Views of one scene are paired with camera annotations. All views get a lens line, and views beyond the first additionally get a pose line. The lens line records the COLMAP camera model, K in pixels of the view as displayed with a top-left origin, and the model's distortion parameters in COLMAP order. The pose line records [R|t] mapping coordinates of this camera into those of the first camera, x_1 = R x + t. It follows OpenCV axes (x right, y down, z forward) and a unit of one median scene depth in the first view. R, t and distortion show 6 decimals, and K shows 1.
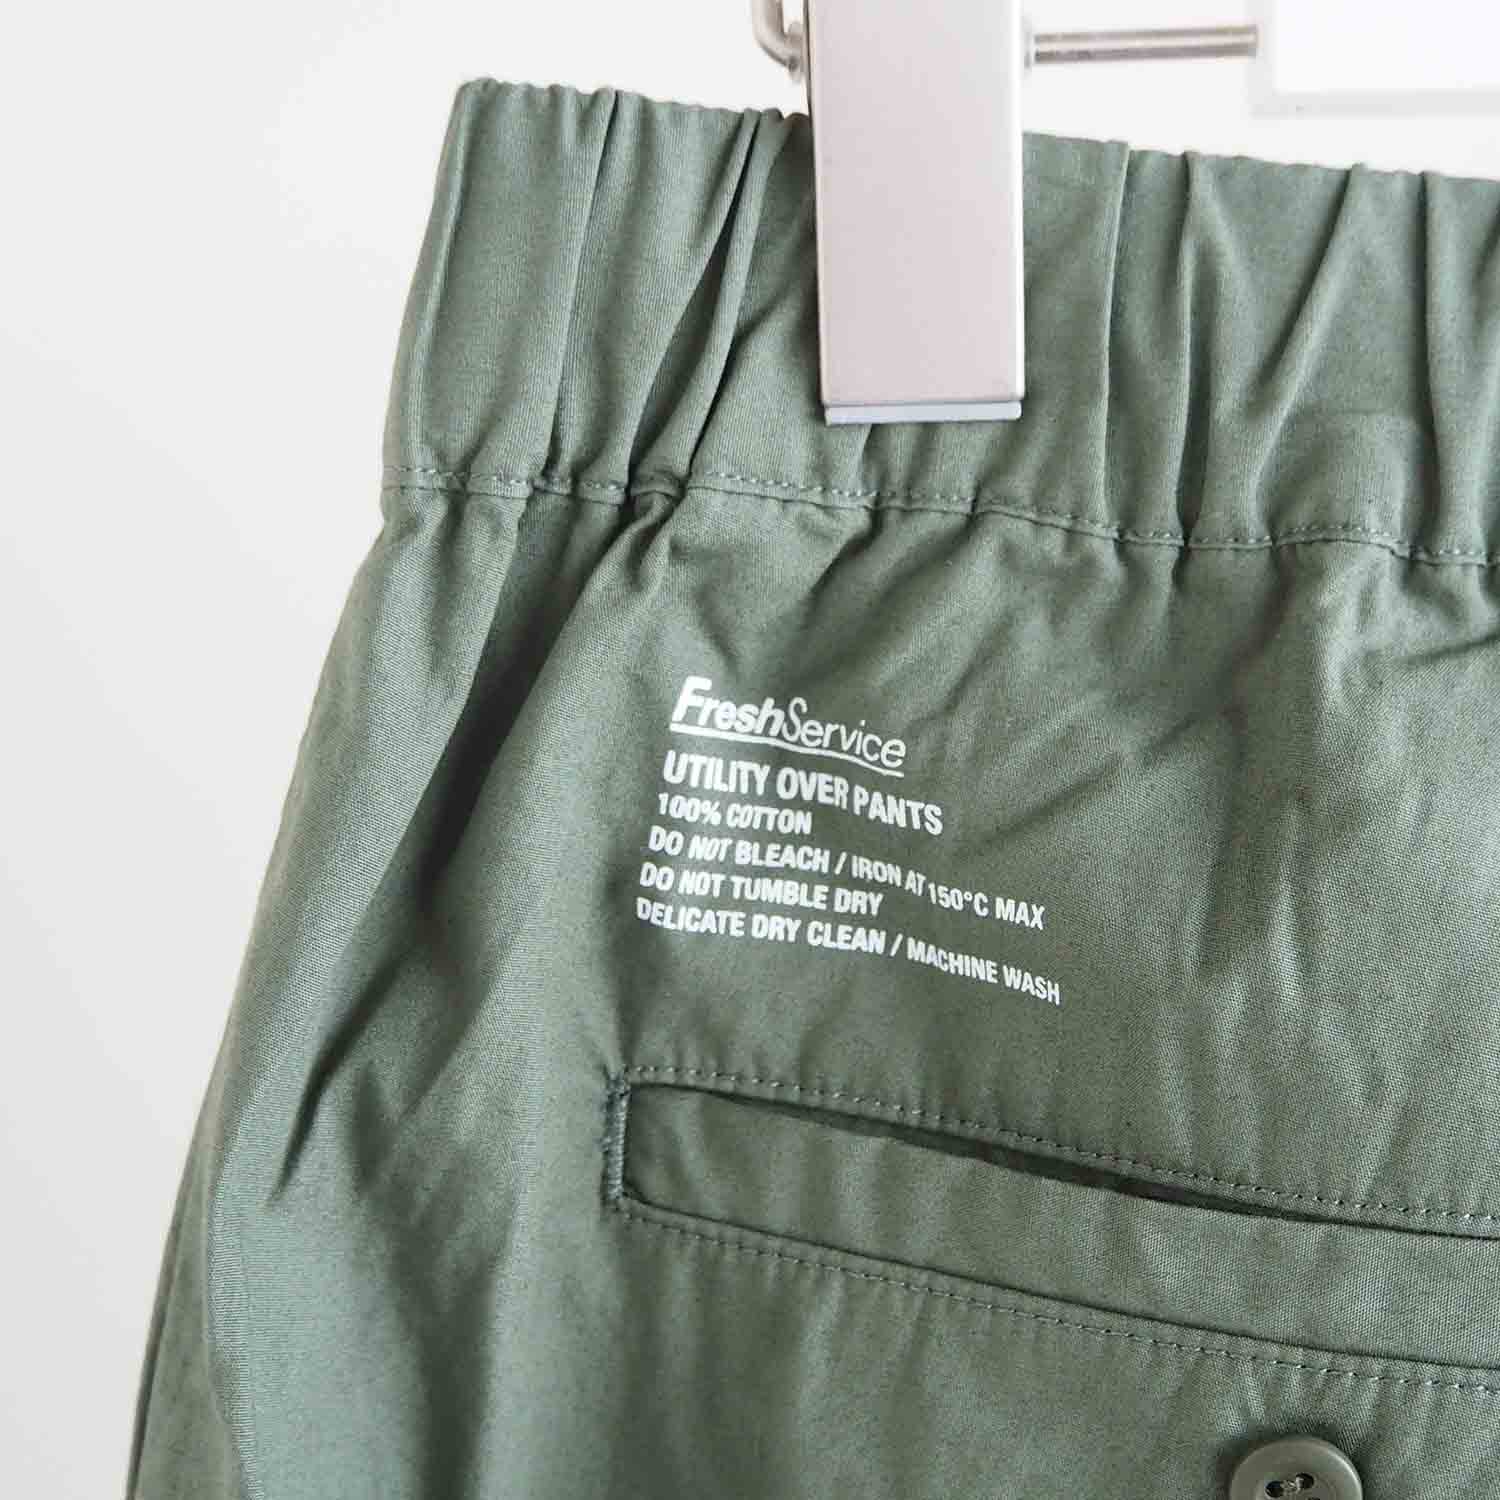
lens RADIAL K [[1281.1, 0, 750.0], [0, 1281.1, 750.0], [0, 0, 1]] dist [-0.002890, 0.007144]
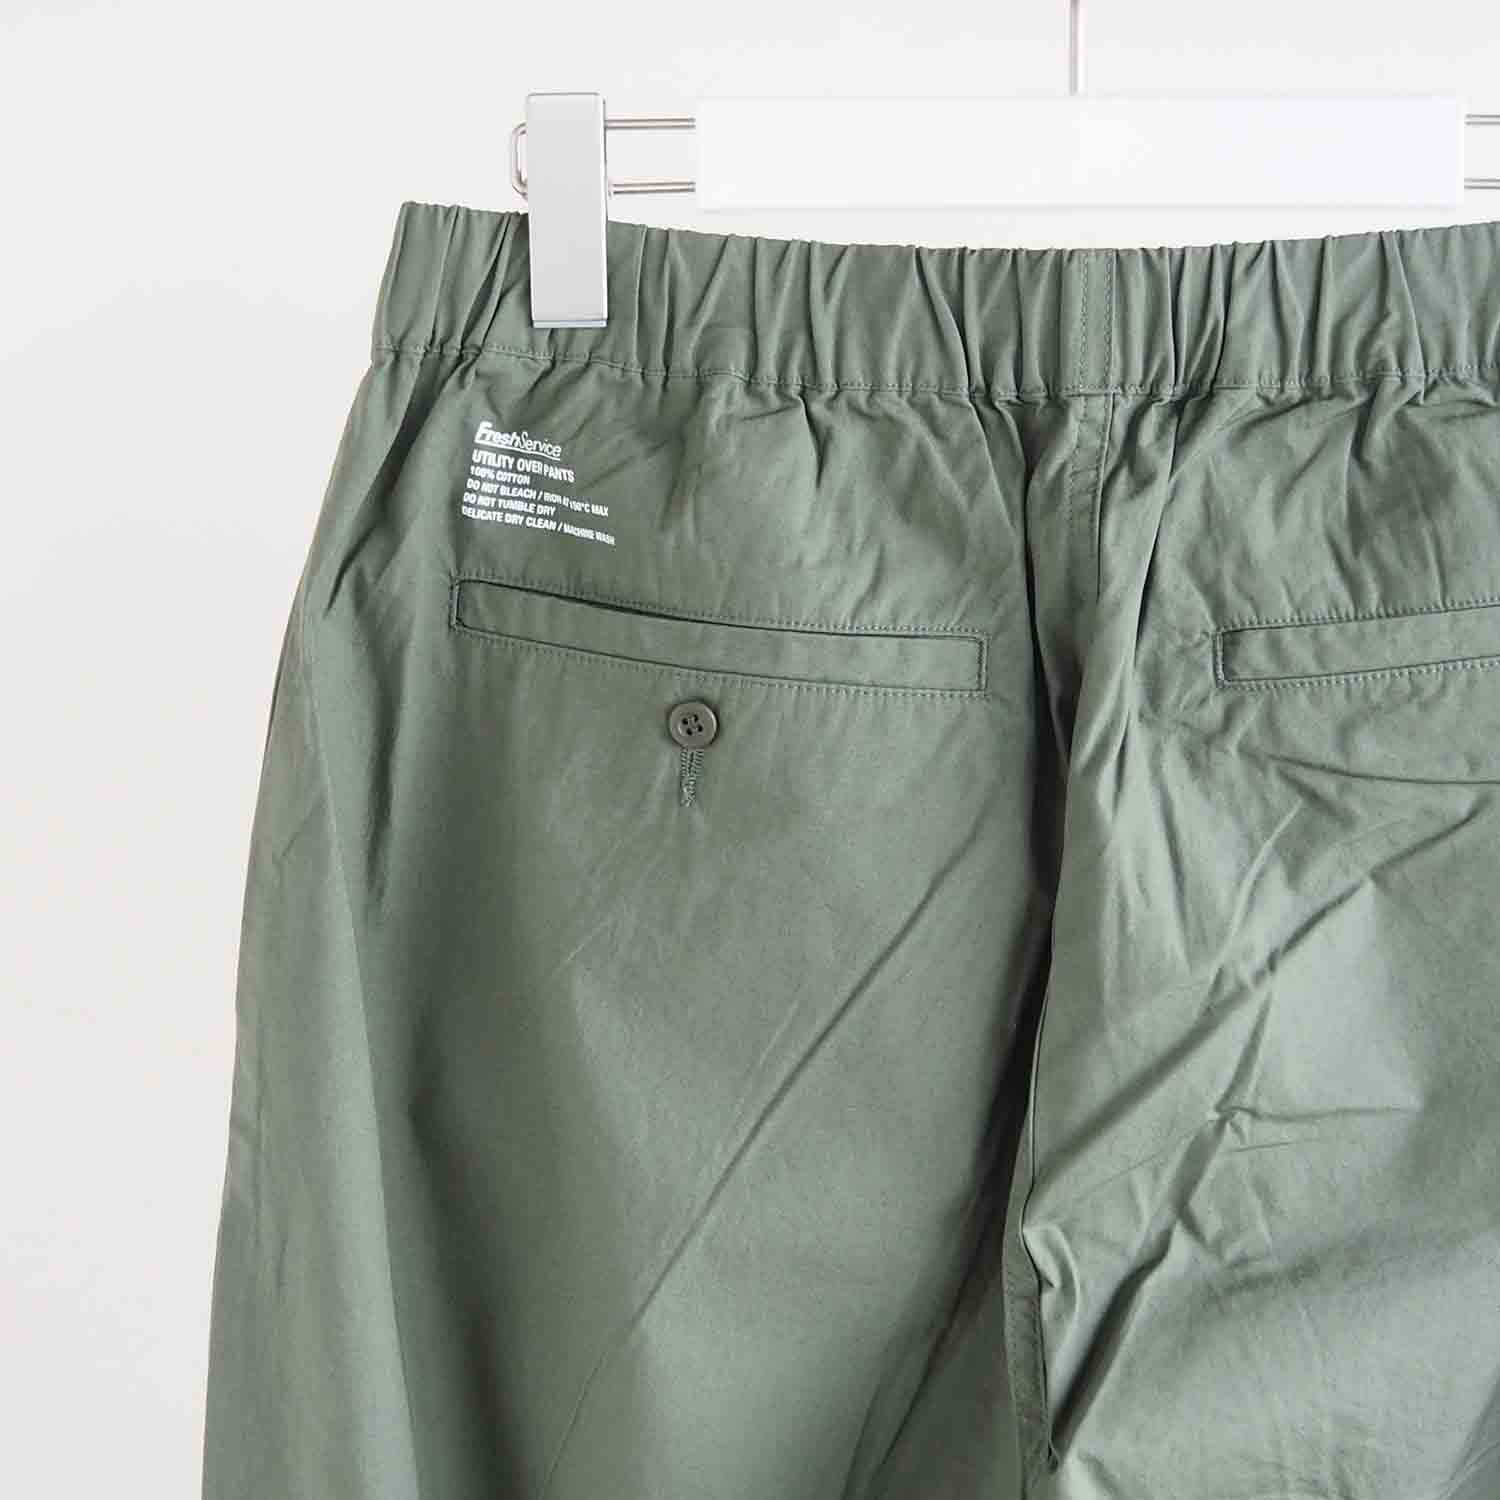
lens RADIAL K [[1884.0, 0, 750.0], [0, 1884.0, 750.0], [0, 0, 1]] dist [0.002844, 0.010584]
pose [[0.997570, 0.027183, -0.064155, 0.786214], [-0.026022, 0.999483, 0.018869, 0.542649], [0.064635, -0.017154, 0.997762, -2.920689]]
